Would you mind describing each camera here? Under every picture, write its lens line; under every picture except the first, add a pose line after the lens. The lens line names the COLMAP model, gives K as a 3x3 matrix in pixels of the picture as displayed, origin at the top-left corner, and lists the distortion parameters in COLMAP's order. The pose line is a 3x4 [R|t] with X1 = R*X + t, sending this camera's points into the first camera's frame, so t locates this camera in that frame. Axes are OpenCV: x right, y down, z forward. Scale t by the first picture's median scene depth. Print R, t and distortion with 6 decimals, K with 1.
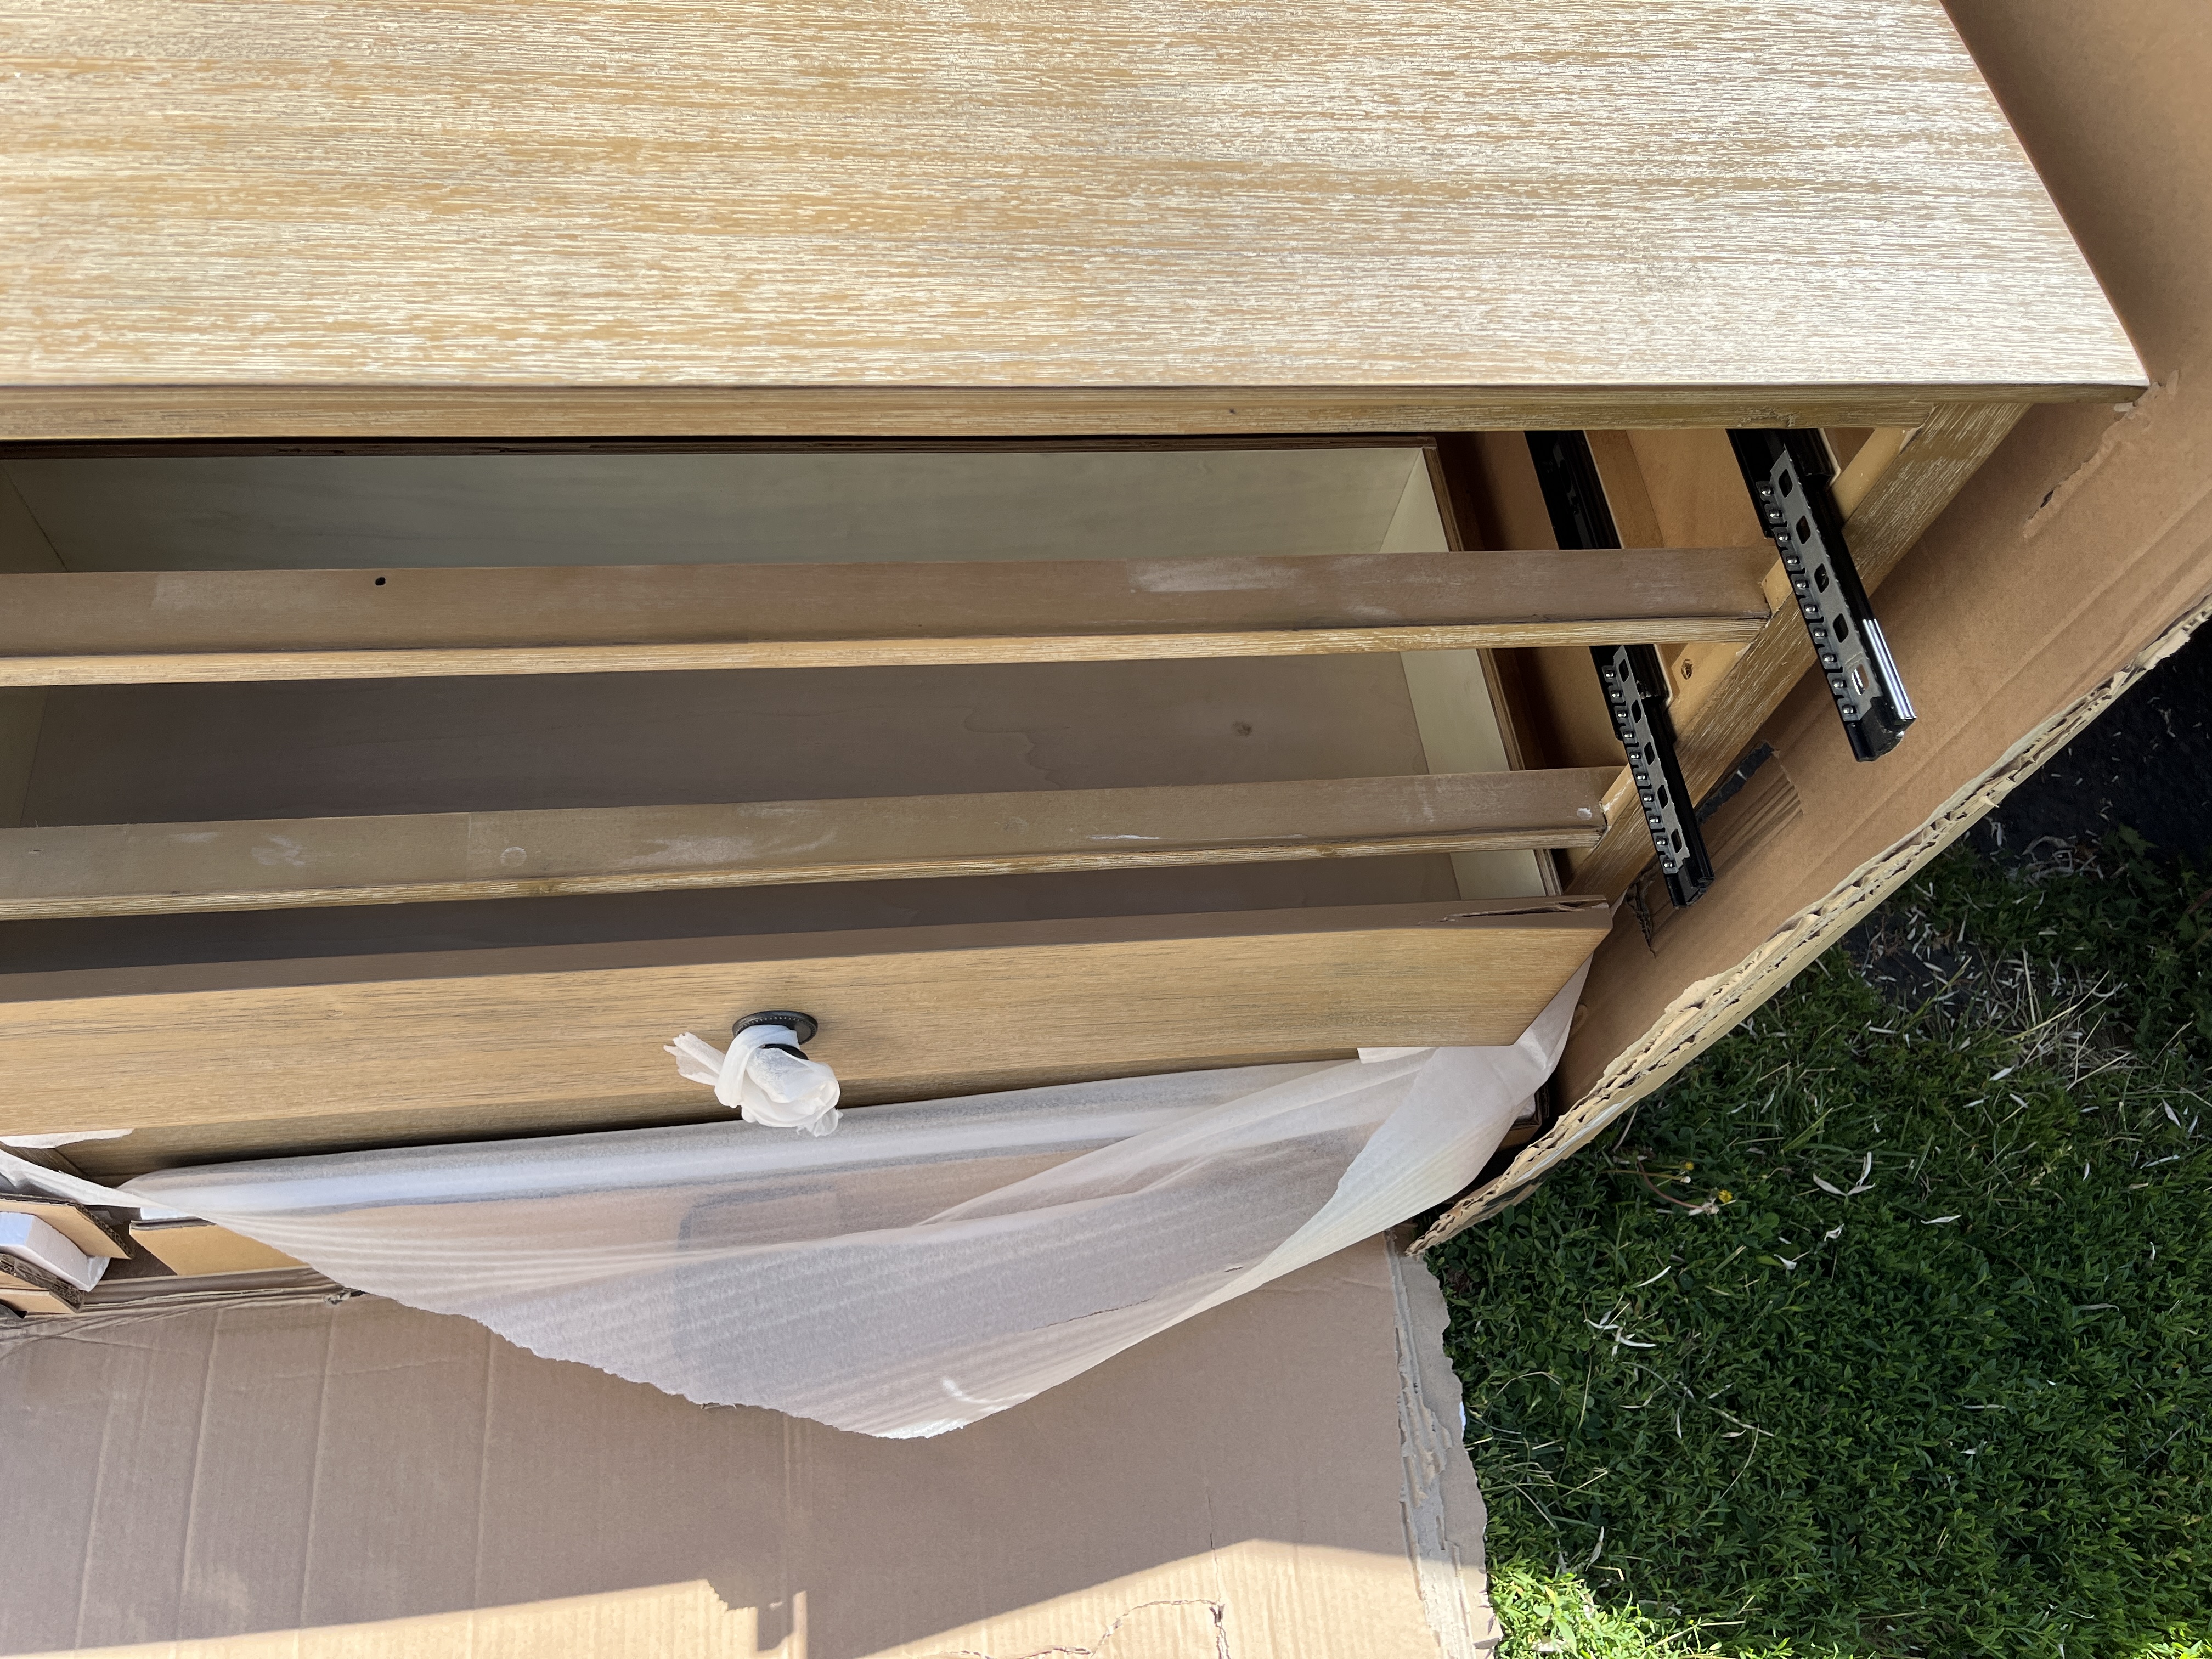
lens RADIAL K [[1680.5, 0, 1100.5], [0, 1680.5, 858.4], [0, 0, 1]] dist [0.041624, -0.001500]
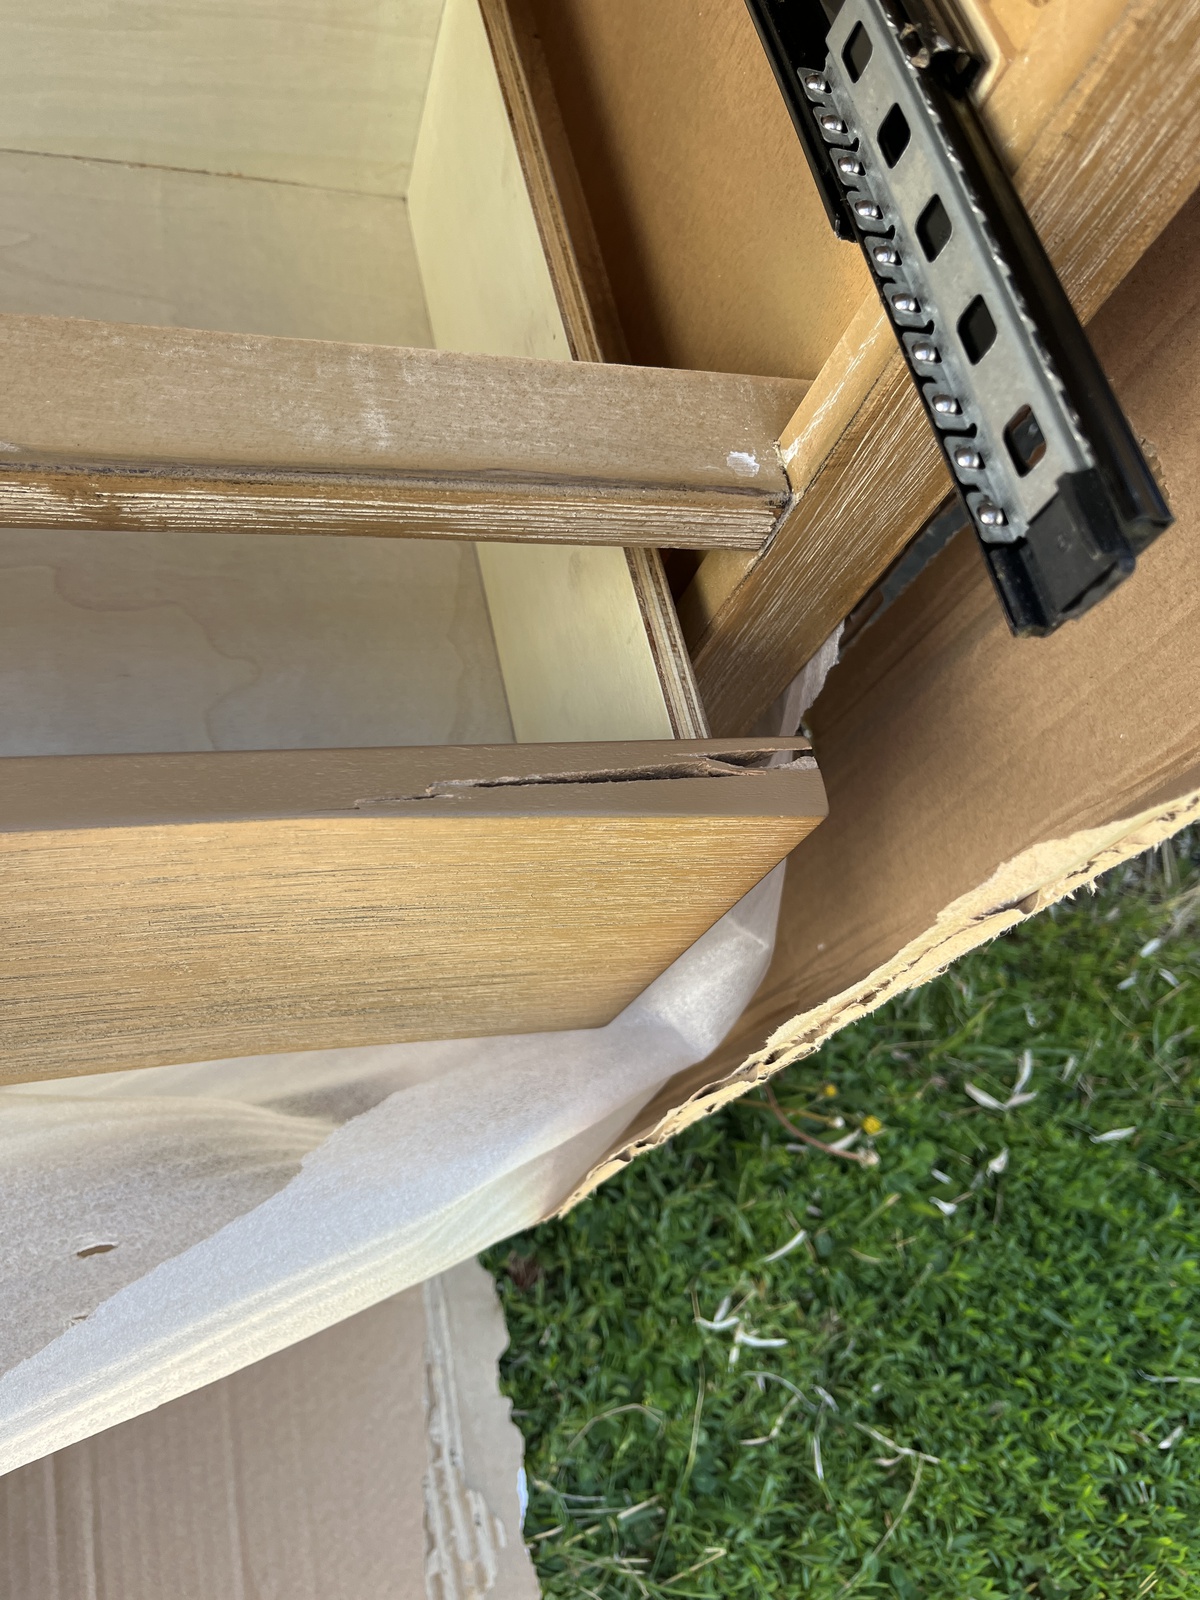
lens RADIAL K [[1215.5, 0, 600.0], [0, 1215.5, 800.0], [0, 0, 1]] dist [0.041624, -0.001500]
pose [[0.975936, 0.002216, 0.218045, 0.132870], [-0.009951, 0.999359, 0.034383, 0.036745], [-0.217830, -0.035725, 0.975333, 0.508928]]
